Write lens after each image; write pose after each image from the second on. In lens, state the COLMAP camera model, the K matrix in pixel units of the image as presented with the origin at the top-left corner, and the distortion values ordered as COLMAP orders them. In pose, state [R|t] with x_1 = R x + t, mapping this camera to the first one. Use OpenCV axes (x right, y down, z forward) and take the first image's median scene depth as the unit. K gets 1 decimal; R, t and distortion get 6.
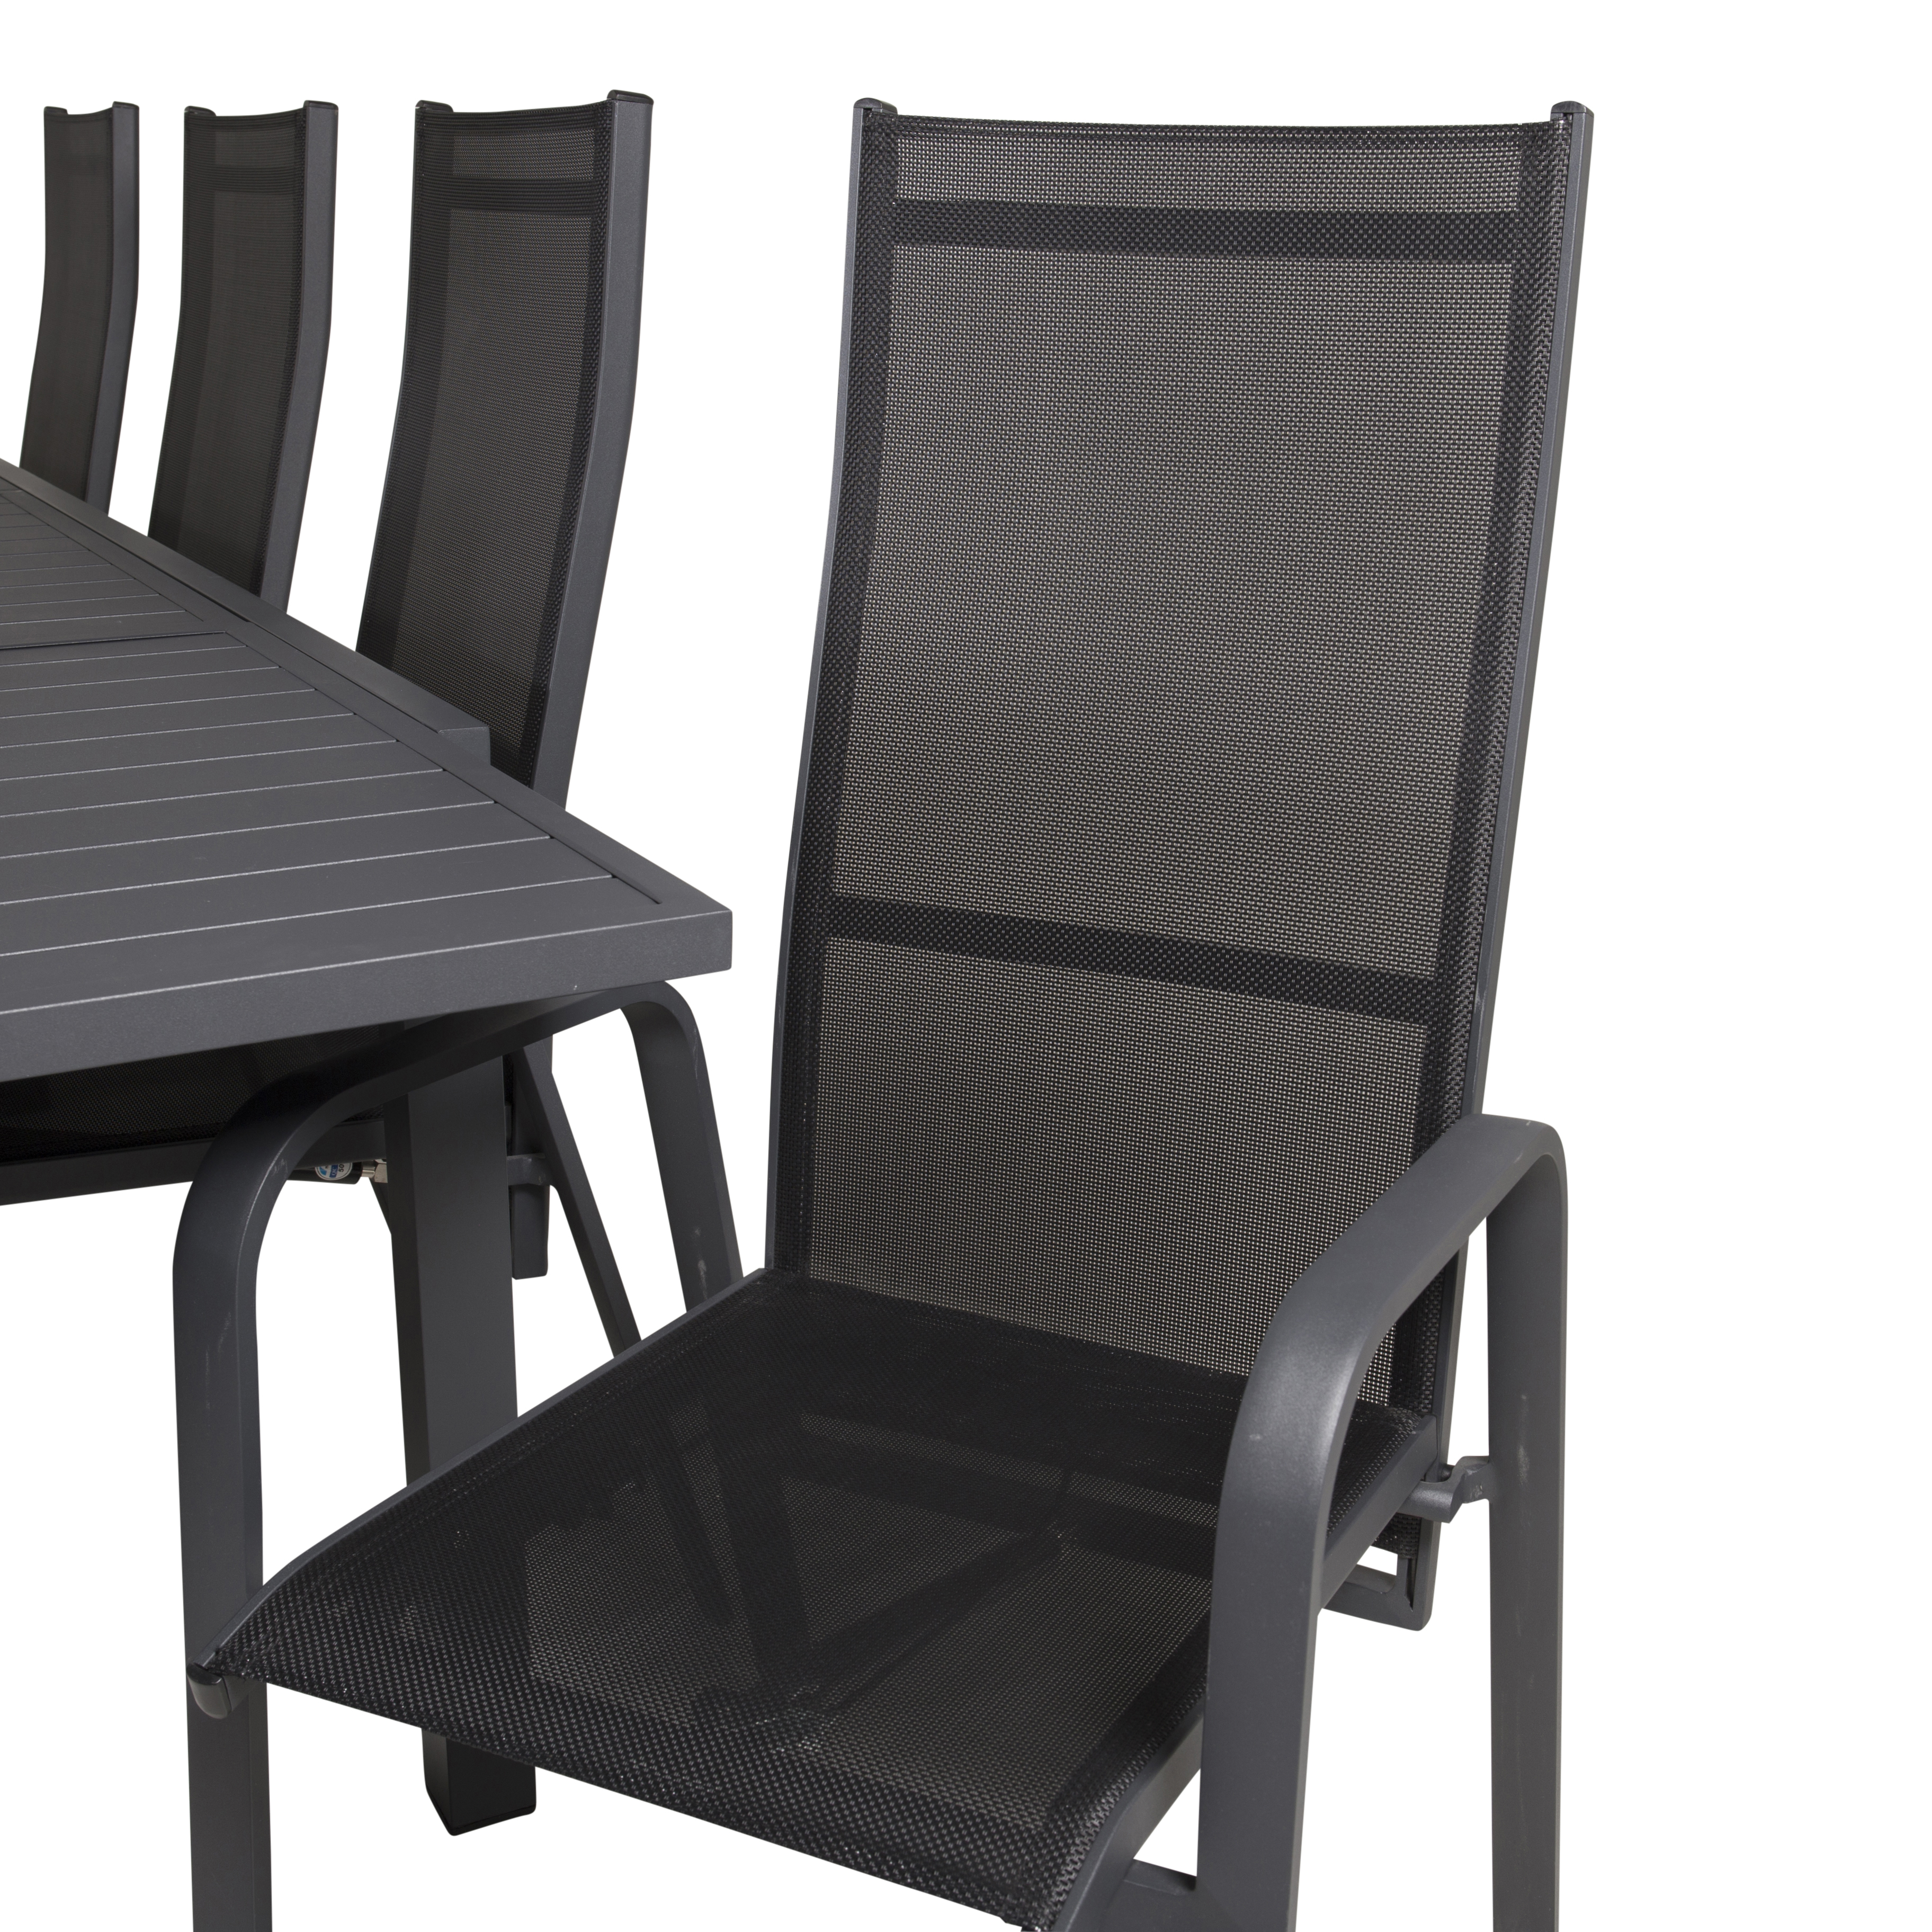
lens RADIAL K [[2650.6, 0, 966.0], [0, 2650.6, 966.0], [0, 0, 1]] dist [0.010167, -0.009685]
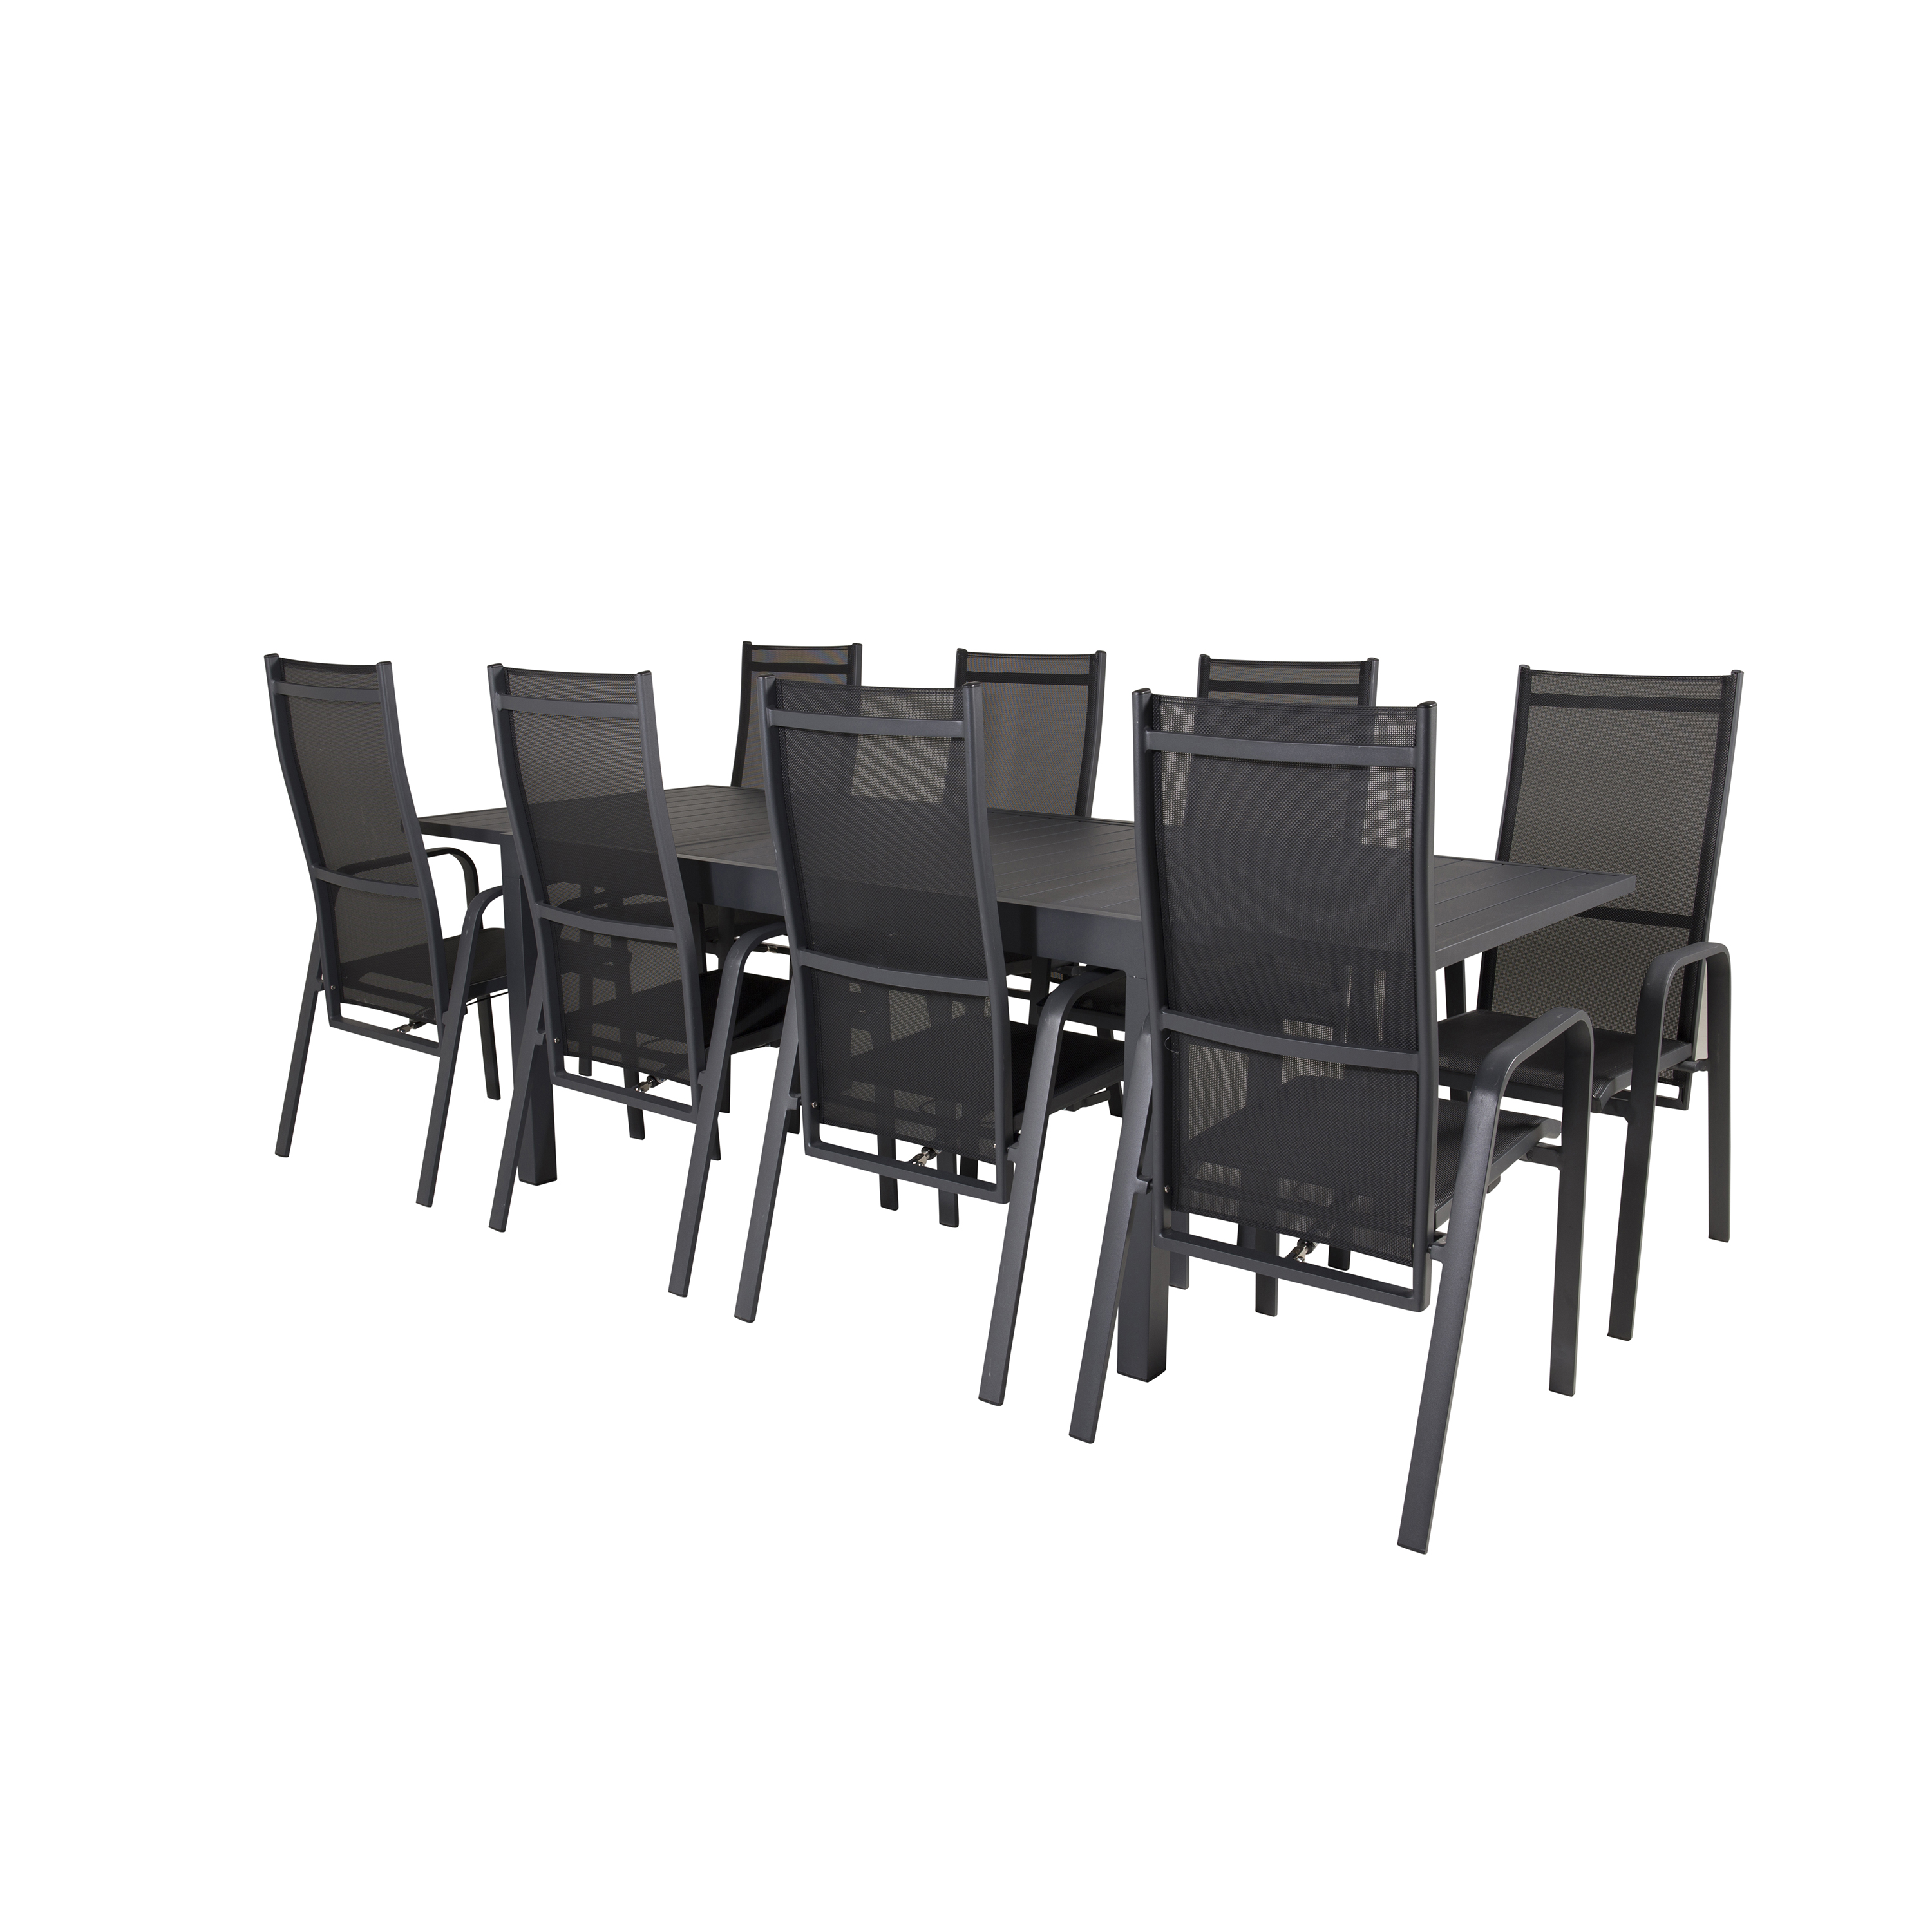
lens RADIAL K [[2115.3, 0, 966.0], [0, 2115.3, 966.0], [0, 0, 1]] dist [0.018511, 0.015722]
pose [[0.988309, 0.041419, -0.146733, -0.341578], [-0.064696, 0.985380, -0.157607, 0.554183], [0.138060, 0.165257, 0.976540, -1.769905]]
